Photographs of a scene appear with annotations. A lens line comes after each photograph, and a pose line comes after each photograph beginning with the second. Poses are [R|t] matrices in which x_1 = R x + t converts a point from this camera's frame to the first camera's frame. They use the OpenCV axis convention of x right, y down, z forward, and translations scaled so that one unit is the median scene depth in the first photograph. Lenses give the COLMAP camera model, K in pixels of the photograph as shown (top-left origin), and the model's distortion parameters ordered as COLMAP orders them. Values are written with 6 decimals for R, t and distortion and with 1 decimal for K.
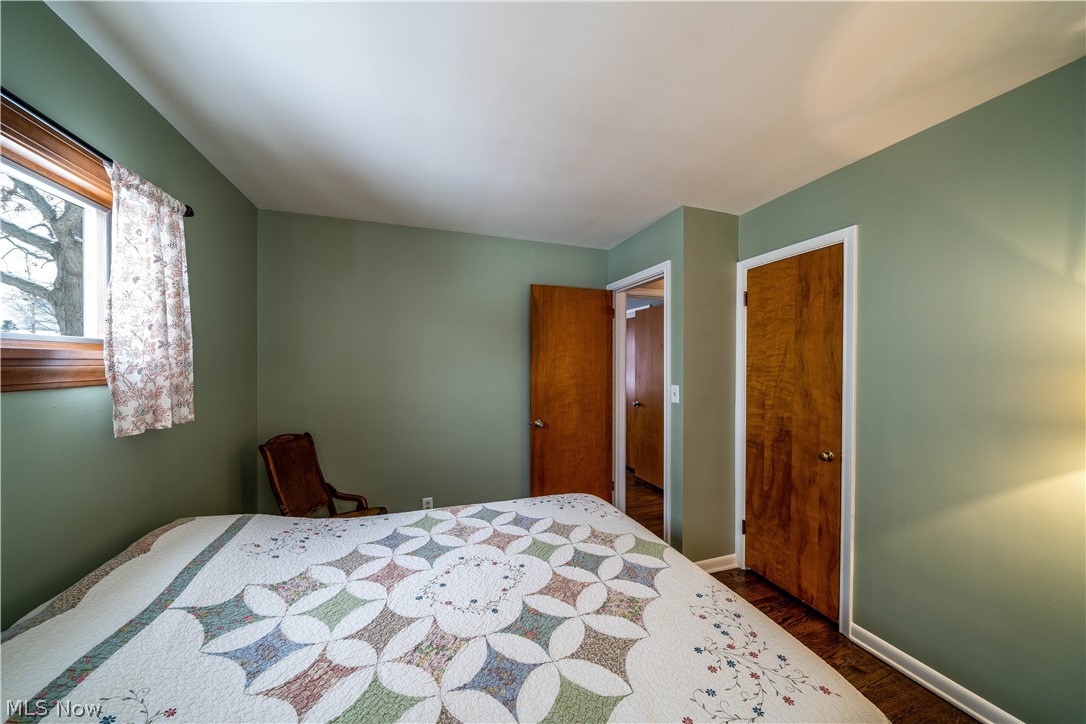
lens RADIAL K [[374.7, 0, 543.0], [0, 374.7, 362.0], [0, 0, 1]] dist [0.000278, 0.000030]
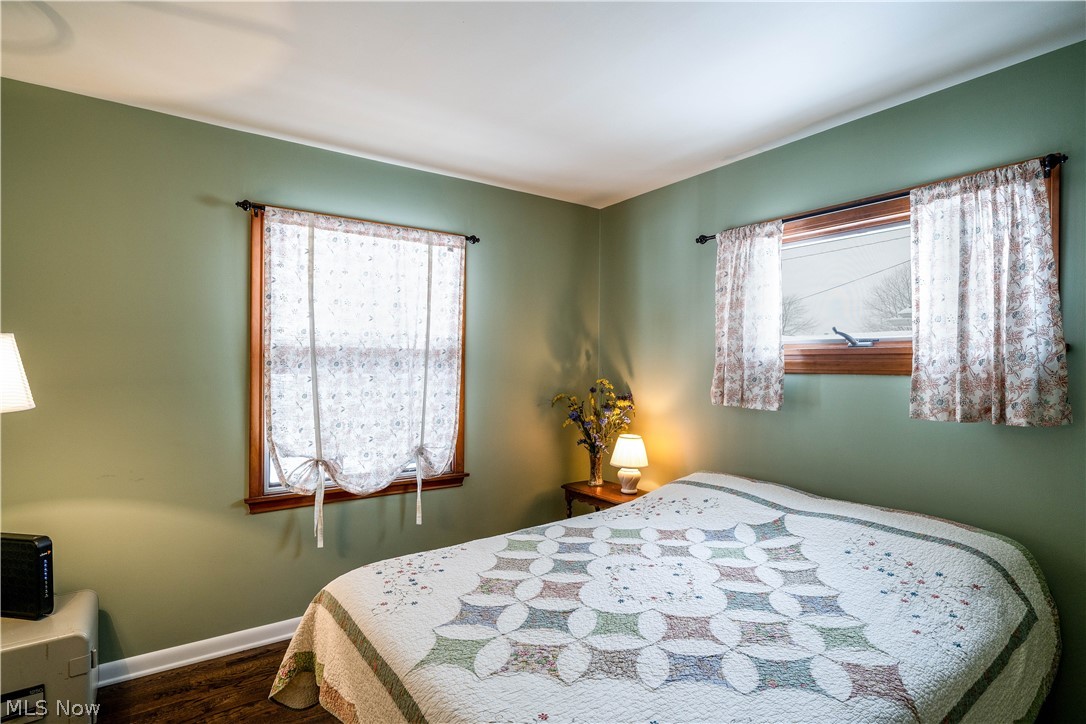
lens RADIAL K [[548.9, 0, 543.0], [0, 548.9, 362.0], [0, 0, 1]] dist [-0.000334, -0.000082]
pose [[-0.960811, -0.012464, -0.276925, 0.491220], [-0.010790, 0.999913, -0.007568, 0.047676], [0.276995, -0.004283, -0.960862, 2.347498]]
